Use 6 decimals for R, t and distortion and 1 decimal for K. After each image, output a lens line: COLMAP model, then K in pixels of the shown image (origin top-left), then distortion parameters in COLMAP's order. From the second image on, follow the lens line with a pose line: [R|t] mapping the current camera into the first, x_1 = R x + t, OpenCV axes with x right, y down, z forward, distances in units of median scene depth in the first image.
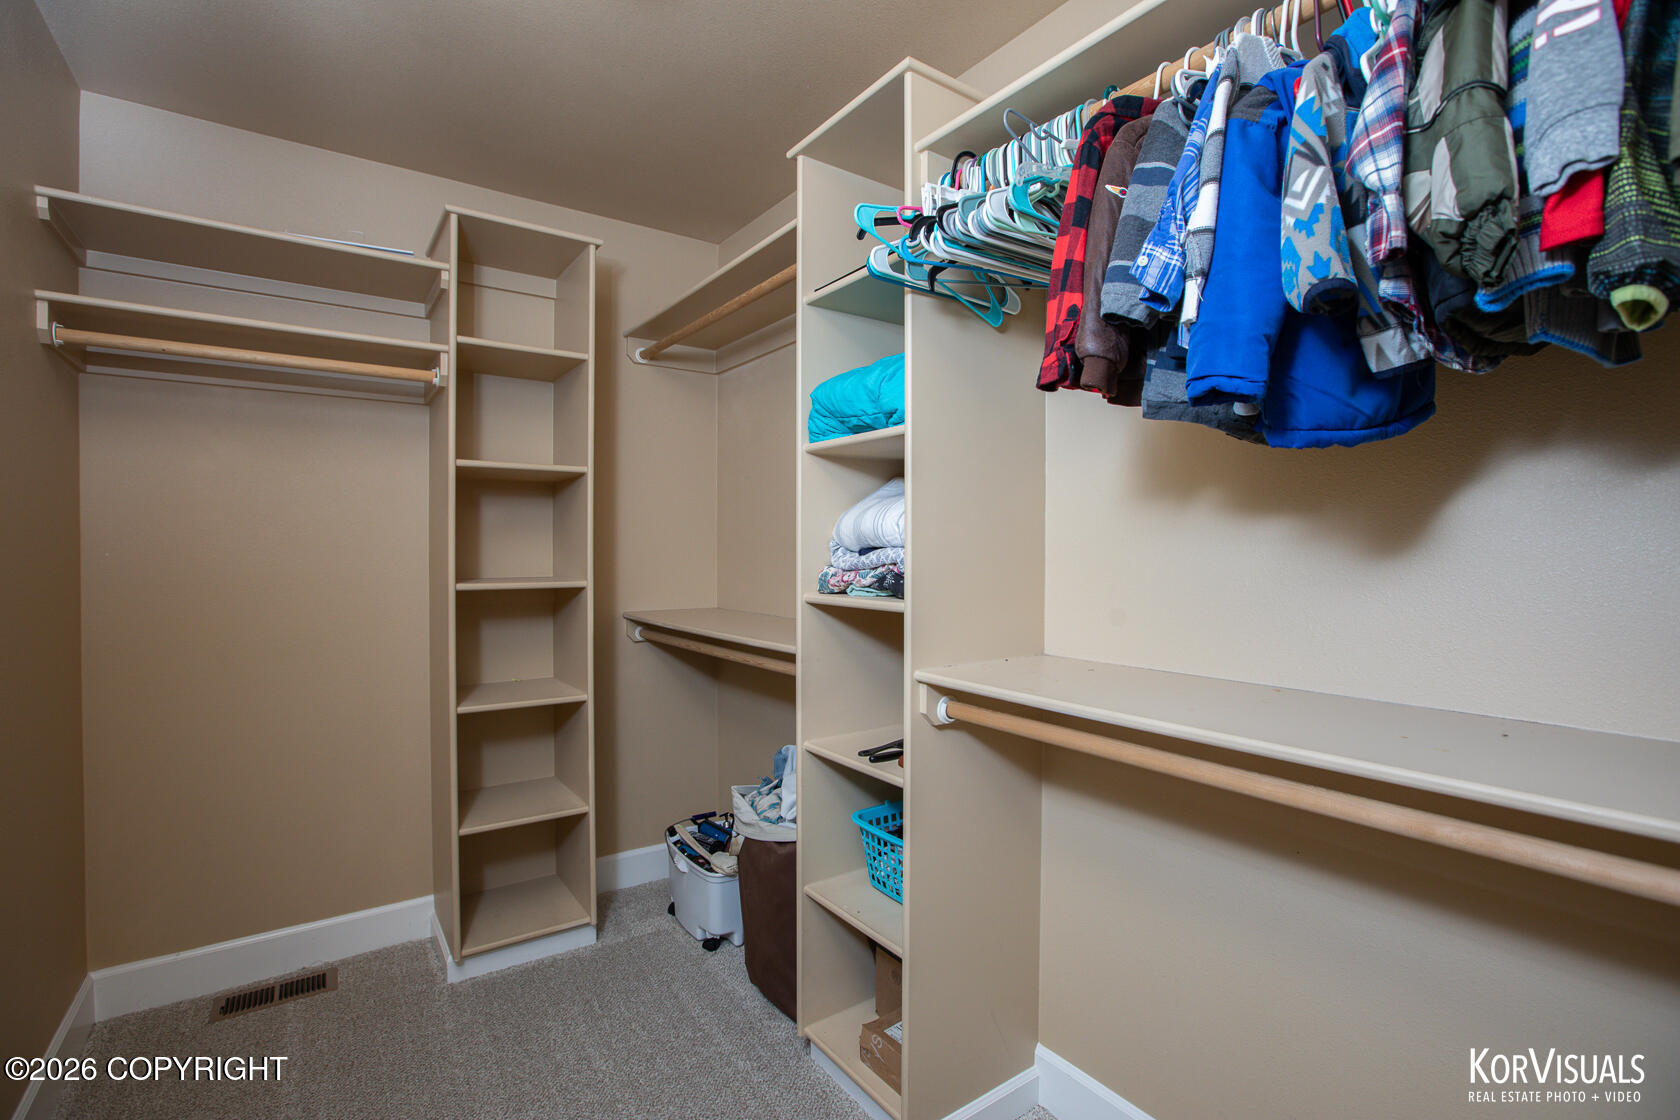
lens RADIAL K [[767.8, 0, 838.8], [0, 767.8, 560.4], [0, 0, 1]] dist [-0.041195, 0.011309]
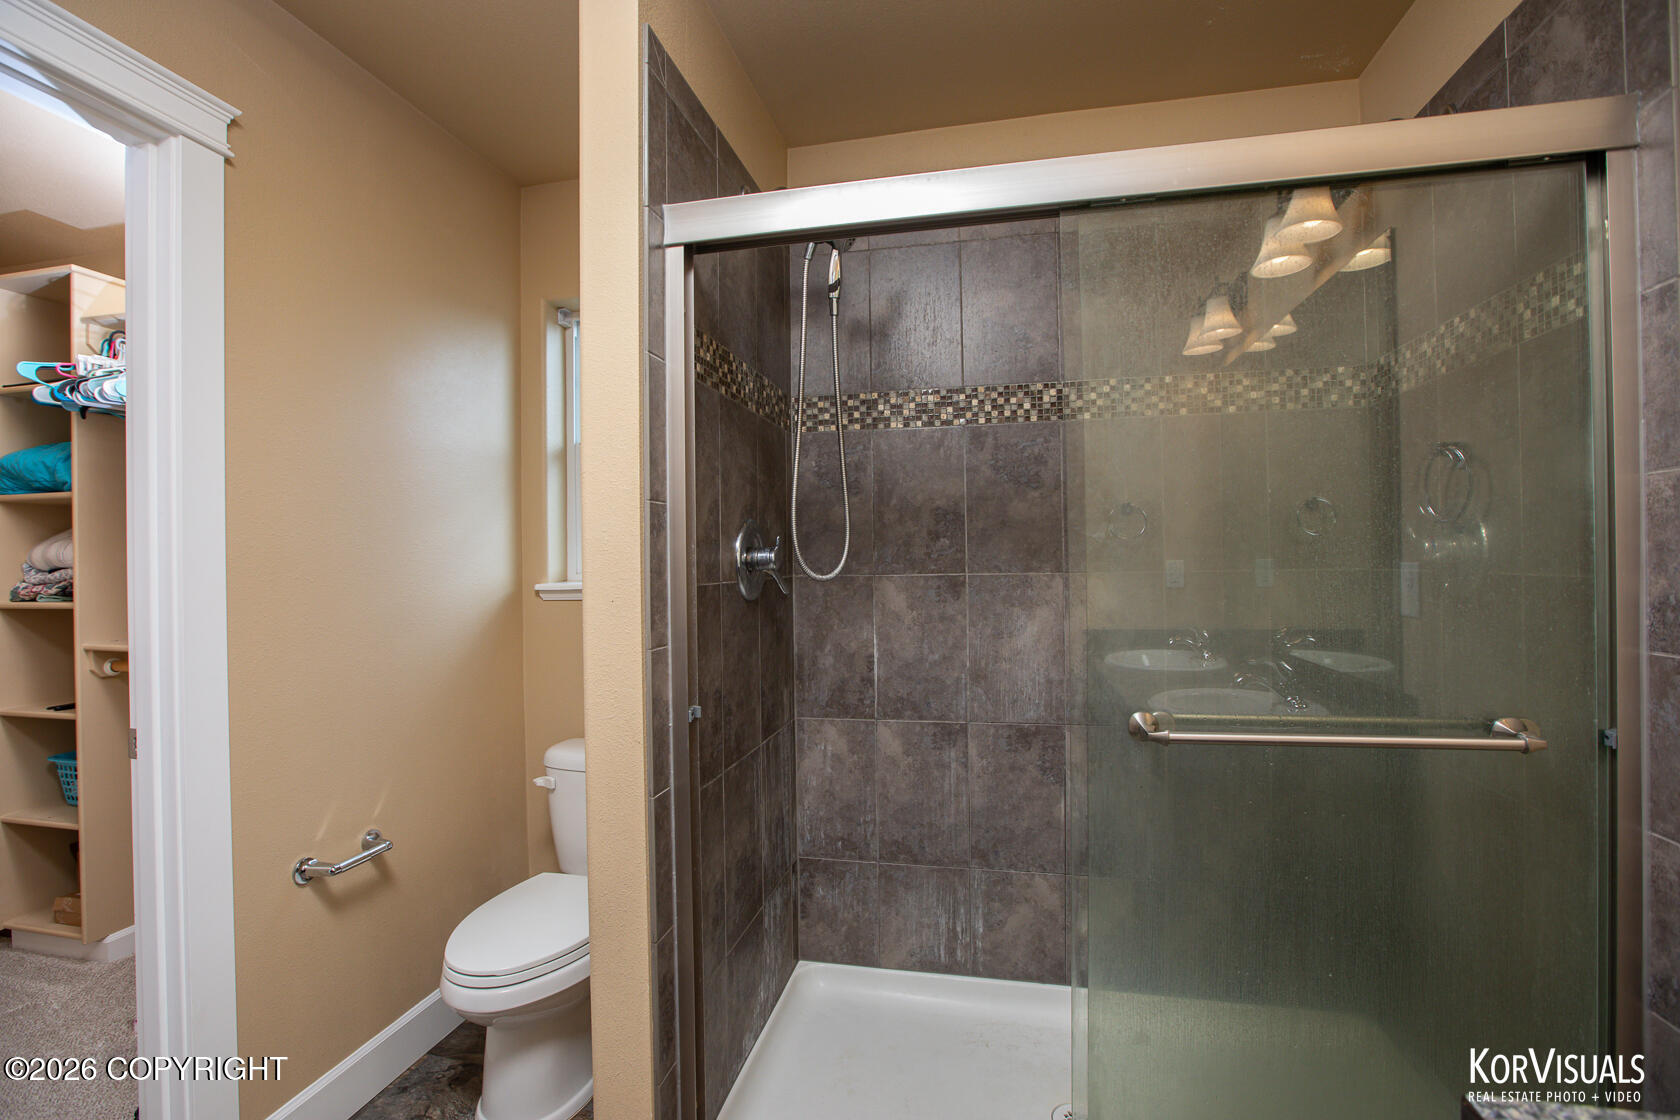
lens RADIAL K [[767.8, 0, 834.4], [0, 767.8, 564.7], [0, 0, 1]] dist [-0.041195, 0.011309]
pose [[0.752978, -0.008211, 0.657995, 0.243197], [0.017441, 0.999820, -0.007481, 0.013823], [-0.657815, 0.017109, 0.752985, -1.137772]]
